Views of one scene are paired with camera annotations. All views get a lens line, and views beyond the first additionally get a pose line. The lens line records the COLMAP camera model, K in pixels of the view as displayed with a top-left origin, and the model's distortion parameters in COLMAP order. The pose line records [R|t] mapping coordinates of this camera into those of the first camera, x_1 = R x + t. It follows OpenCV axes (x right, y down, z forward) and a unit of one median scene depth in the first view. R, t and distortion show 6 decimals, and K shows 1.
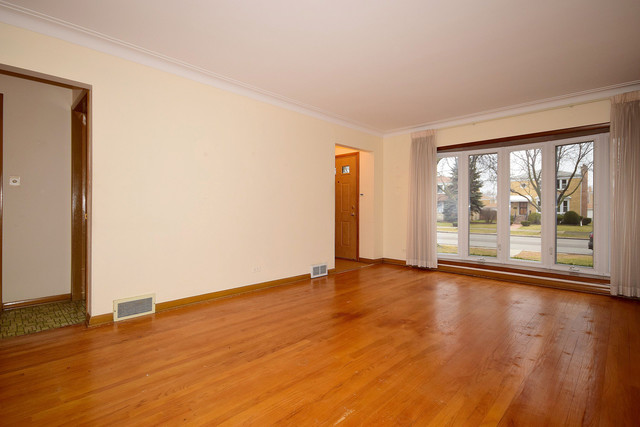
lens RADIAL K [[304.4, 0, 321.7], [0, 304.4, 212.3], [0, 0, 1]] dist [0.016680, -0.007984]
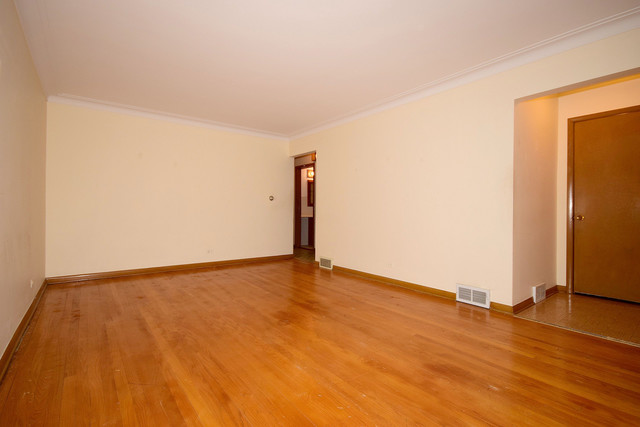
lens RADIAL K [[304.4, 0, 321.7], [0, 304.4, 212.3], [0, 0, 1]] dist [0.016680, -0.007984]
pose [[-0.132097, 0.007231, -0.991210, 1.118785], [-0.010487, 0.999907, 0.008692, -0.009055], [0.991181, 0.011543, -0.132009, 1.122825]]
